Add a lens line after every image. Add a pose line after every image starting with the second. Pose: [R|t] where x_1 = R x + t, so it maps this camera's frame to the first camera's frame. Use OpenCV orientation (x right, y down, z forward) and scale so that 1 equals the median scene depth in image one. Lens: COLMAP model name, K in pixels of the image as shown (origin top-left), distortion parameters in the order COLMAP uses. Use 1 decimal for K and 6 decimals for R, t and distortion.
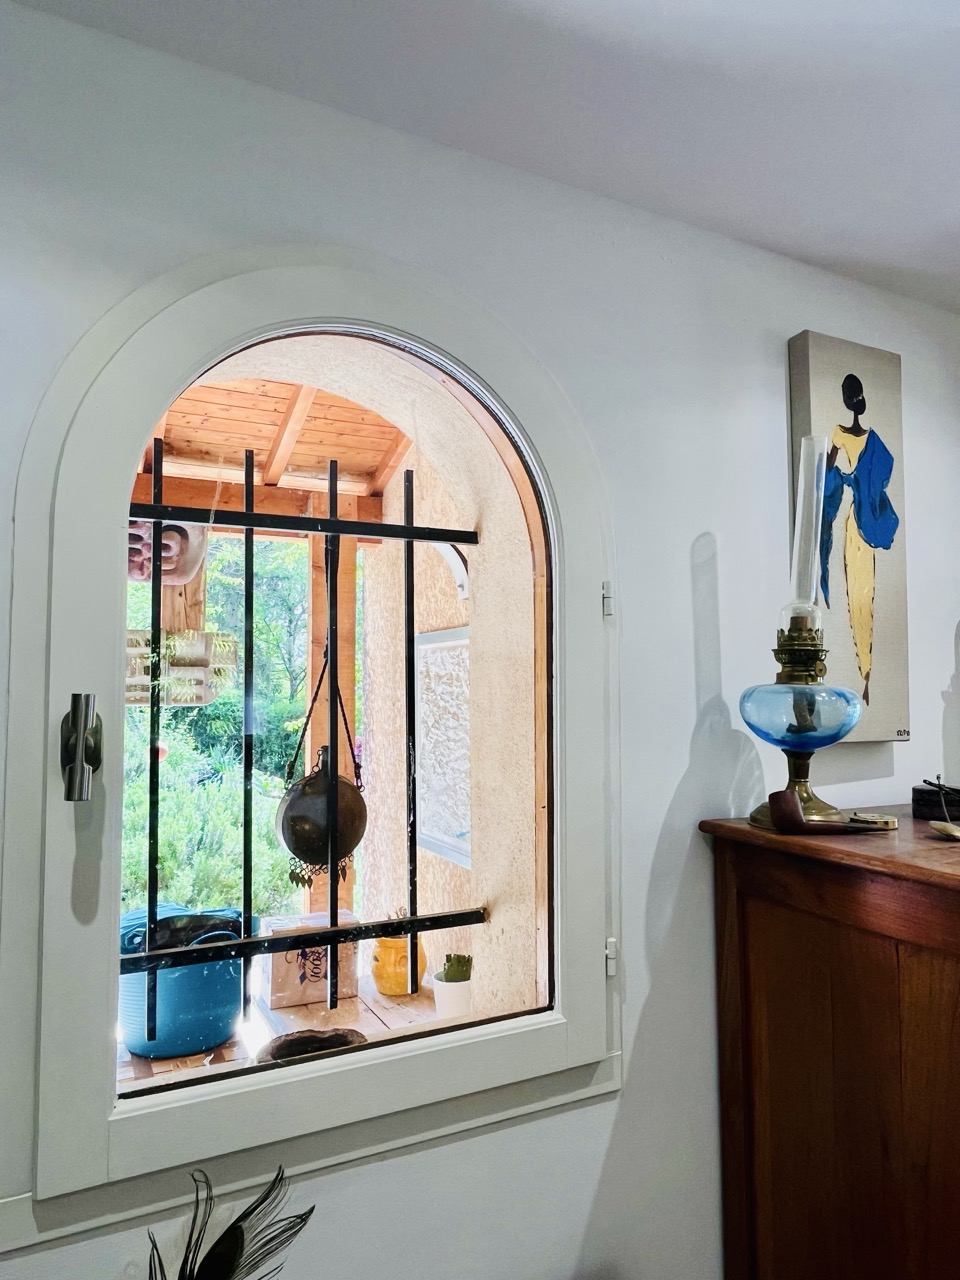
lens RADIAL K [[863.9, 0, 480.0], [0, 863.9, 640.0], [0, 0, 1]] dist [0.001190, 0.000172]
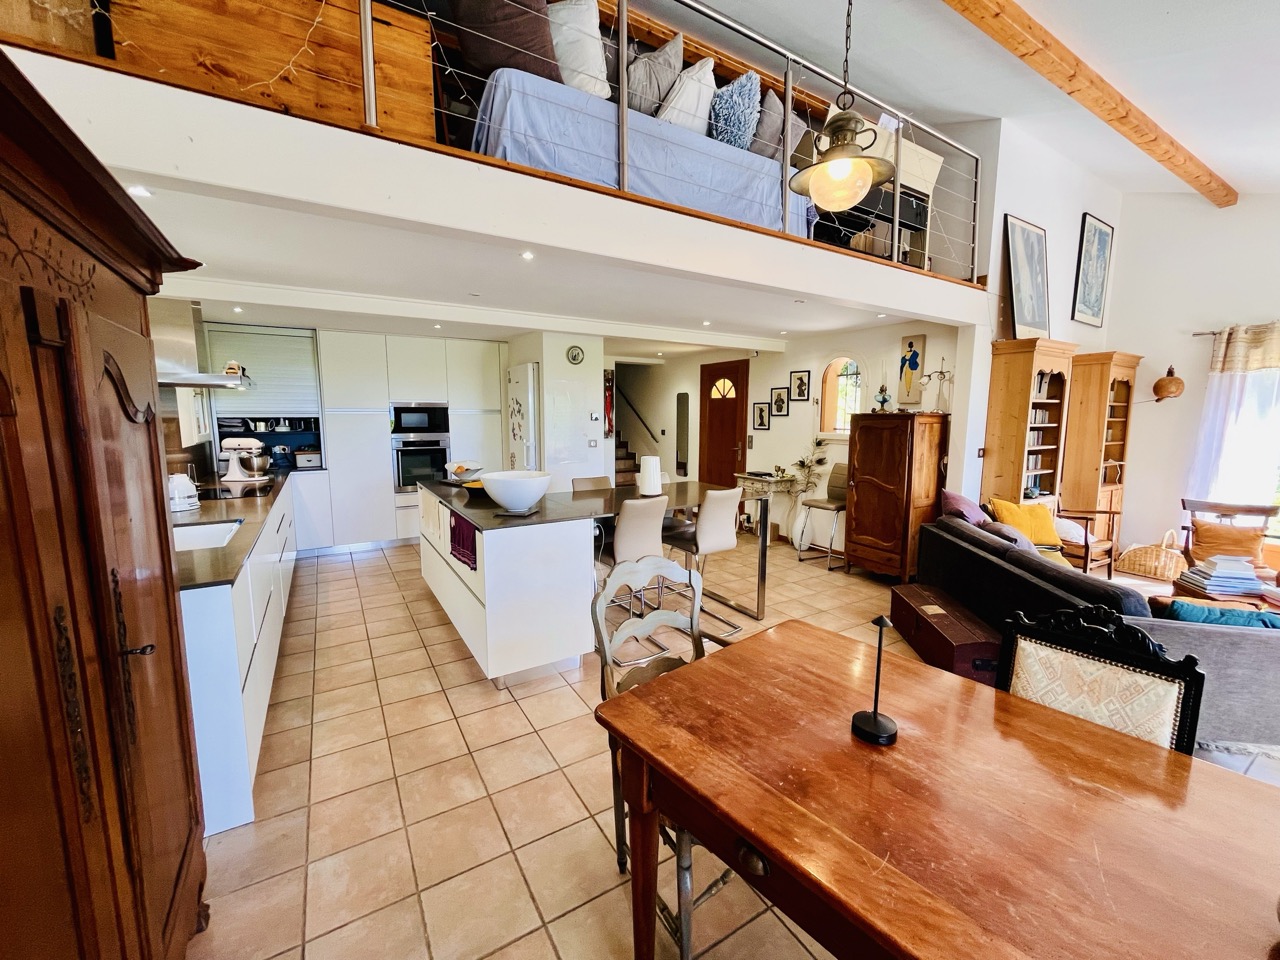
lens RADIAL K [[516.1, 0, 640.0], [0, 516.1, 480.0], [0, 0, 1]] dist [-0.001847, -0.000438]
pose [[0.077642, 0.129850, -0.988489, 4.065920], [0.040944, 0.990230, 0.133295, 0.094034], [0.996140, -0.050822, 0.071567, -1.215293]]
